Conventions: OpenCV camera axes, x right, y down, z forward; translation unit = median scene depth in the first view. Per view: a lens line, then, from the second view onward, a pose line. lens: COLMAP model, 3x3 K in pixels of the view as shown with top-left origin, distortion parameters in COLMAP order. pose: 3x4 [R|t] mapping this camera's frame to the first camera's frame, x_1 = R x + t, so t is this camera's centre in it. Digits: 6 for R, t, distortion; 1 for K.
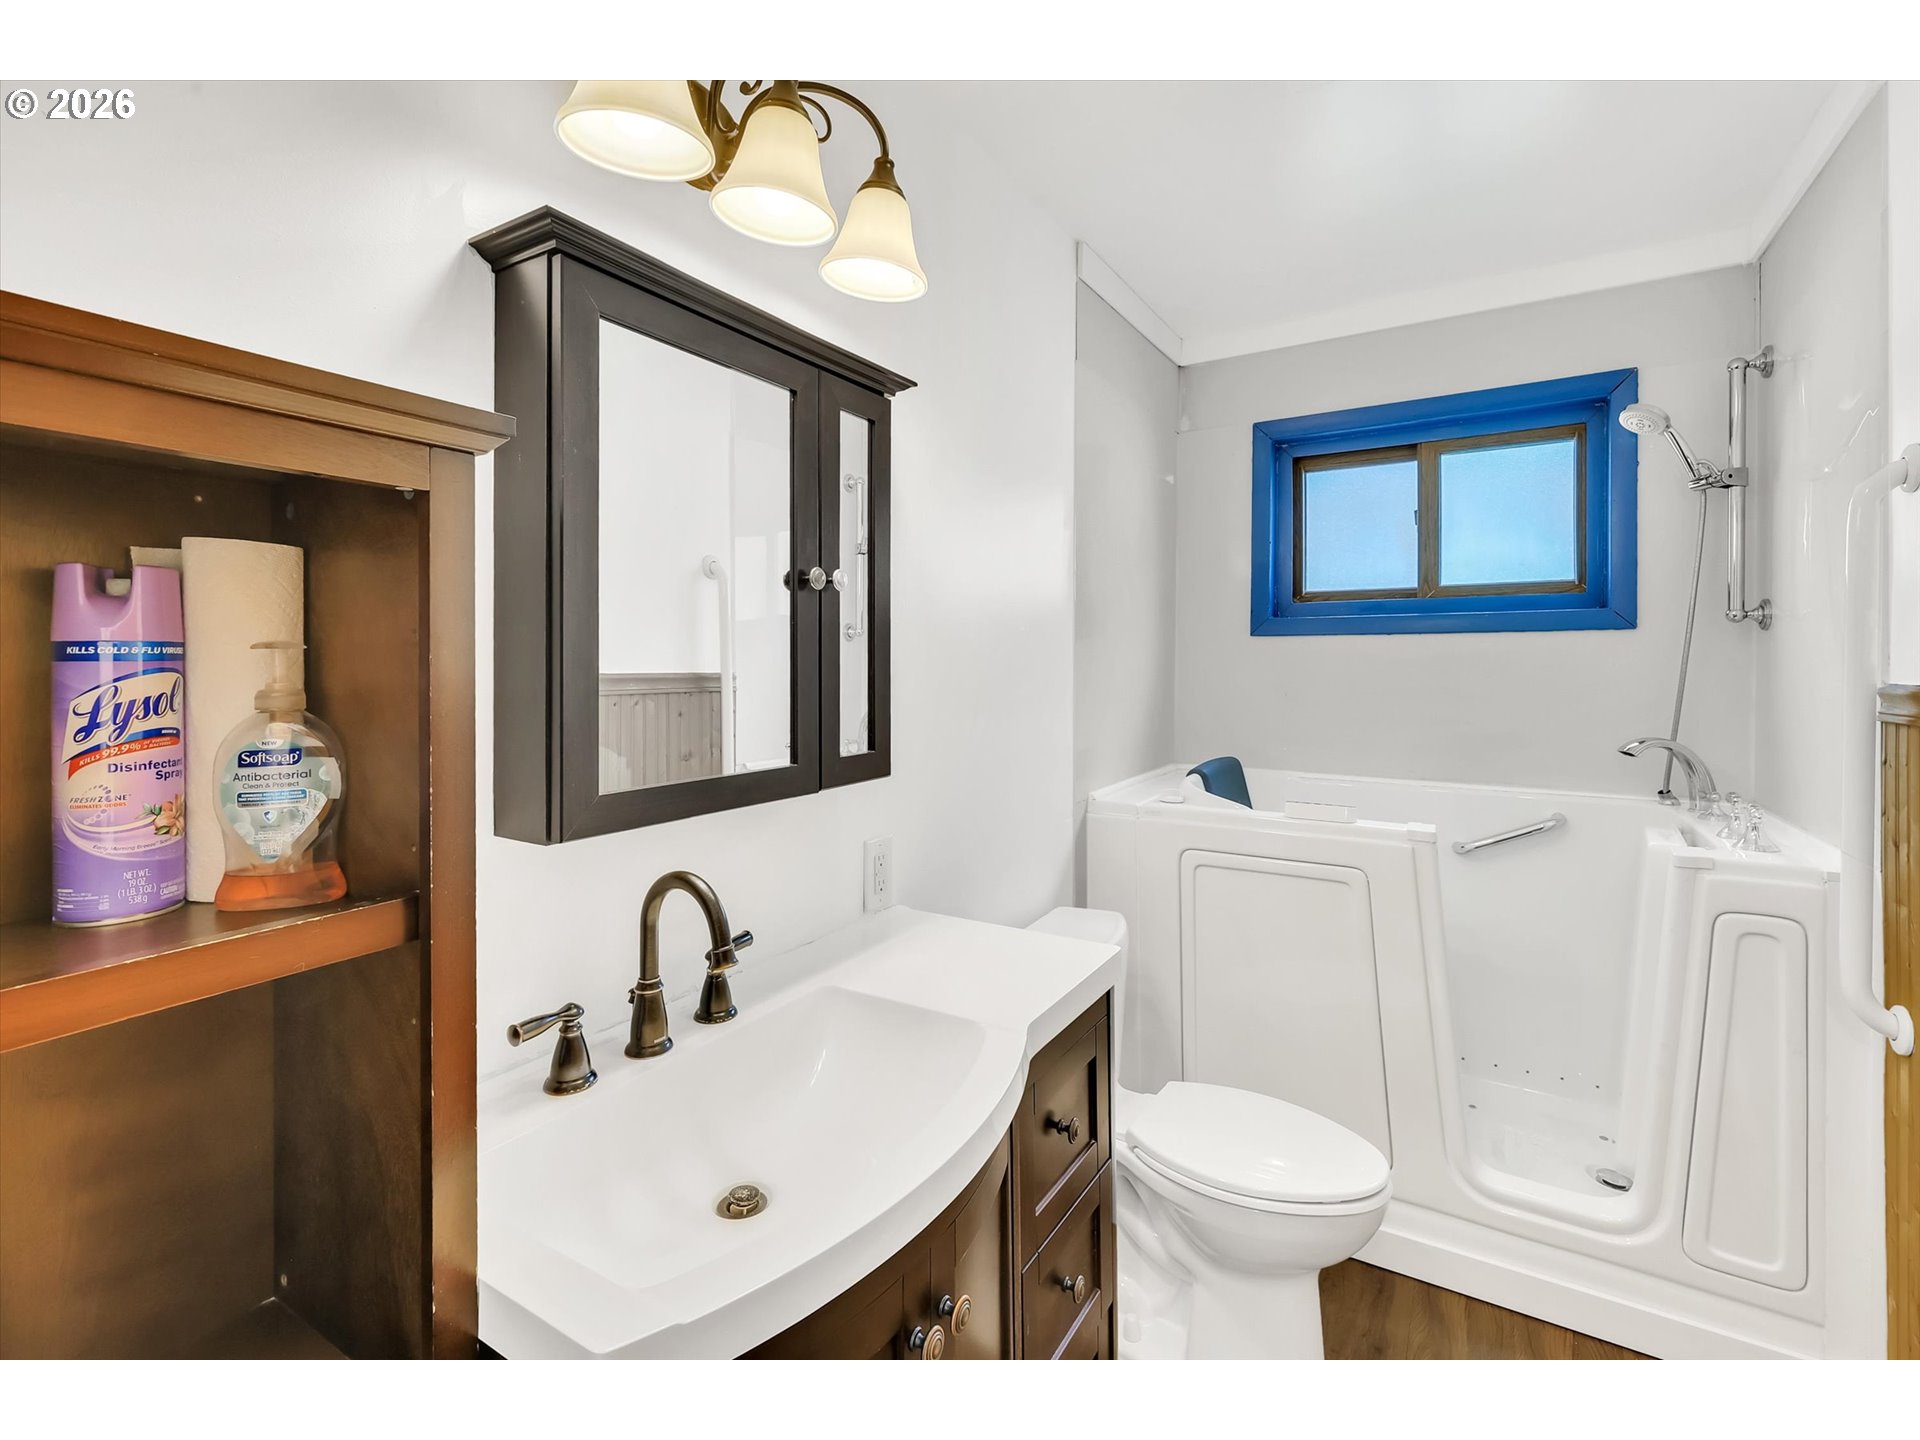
lens RADIAL K [[880.0, 0, 956.3], [0, 880.0, 718.1], [0, 0, 1]] dist [-0.001394, 0.001921]
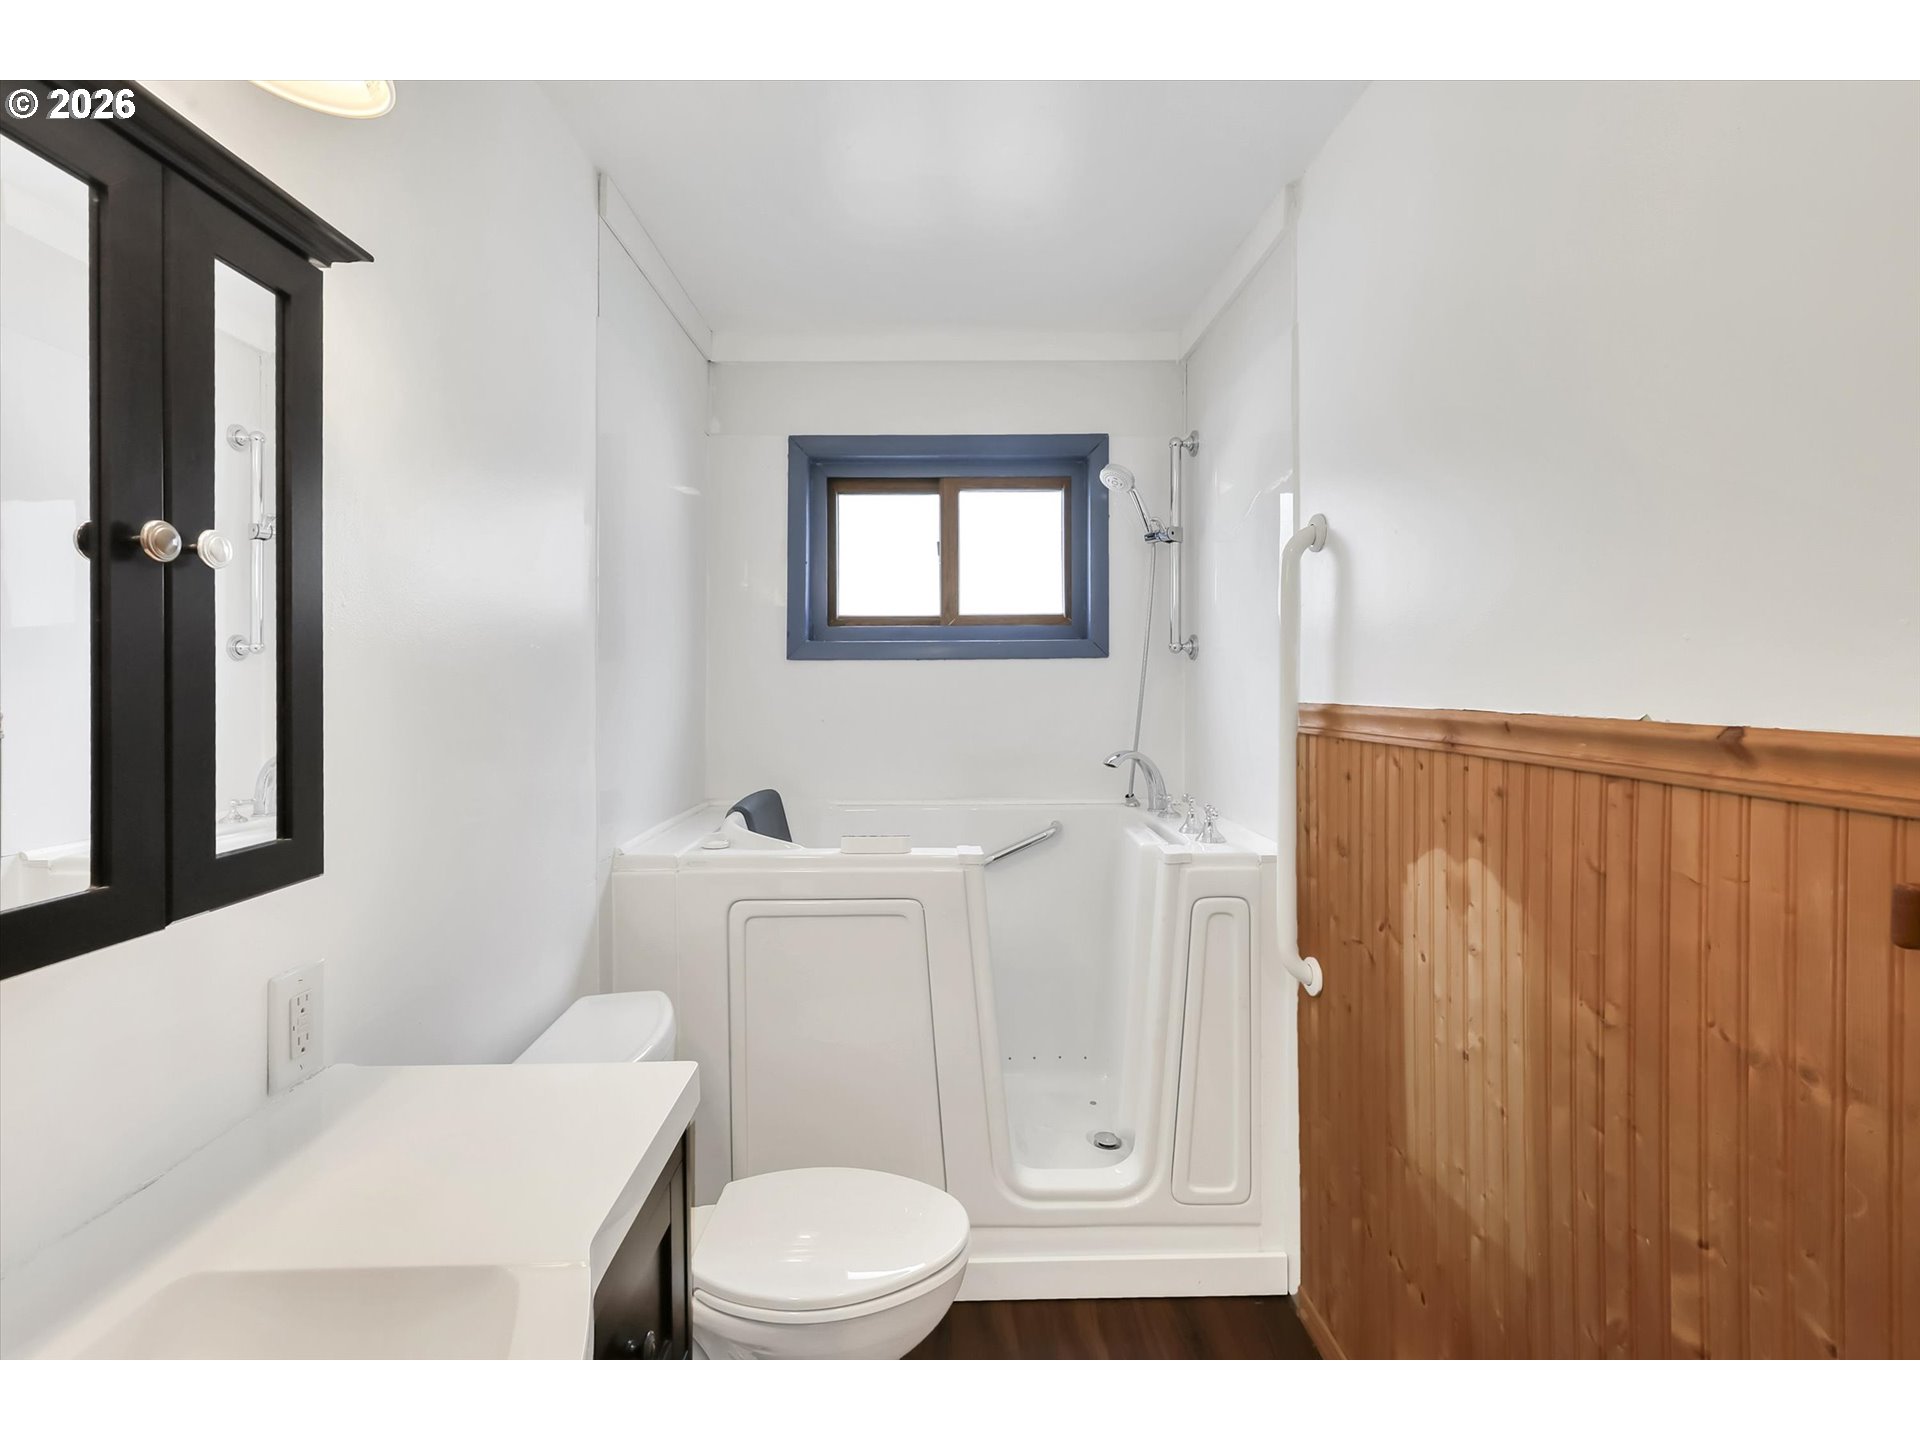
lens RADIAL K [[880.0, 0, 965.9], [0, 880.0, 691.3], [0, 0, 1]] dist [-0.001394, 0.001921]
pose [[0.843967, -0.007064, 0.536348, -0.014430], [0.038431, 0.998140, -0.047327, -0.009798], [-0.535016, 0.060555, 0.842669, 0.137735]]
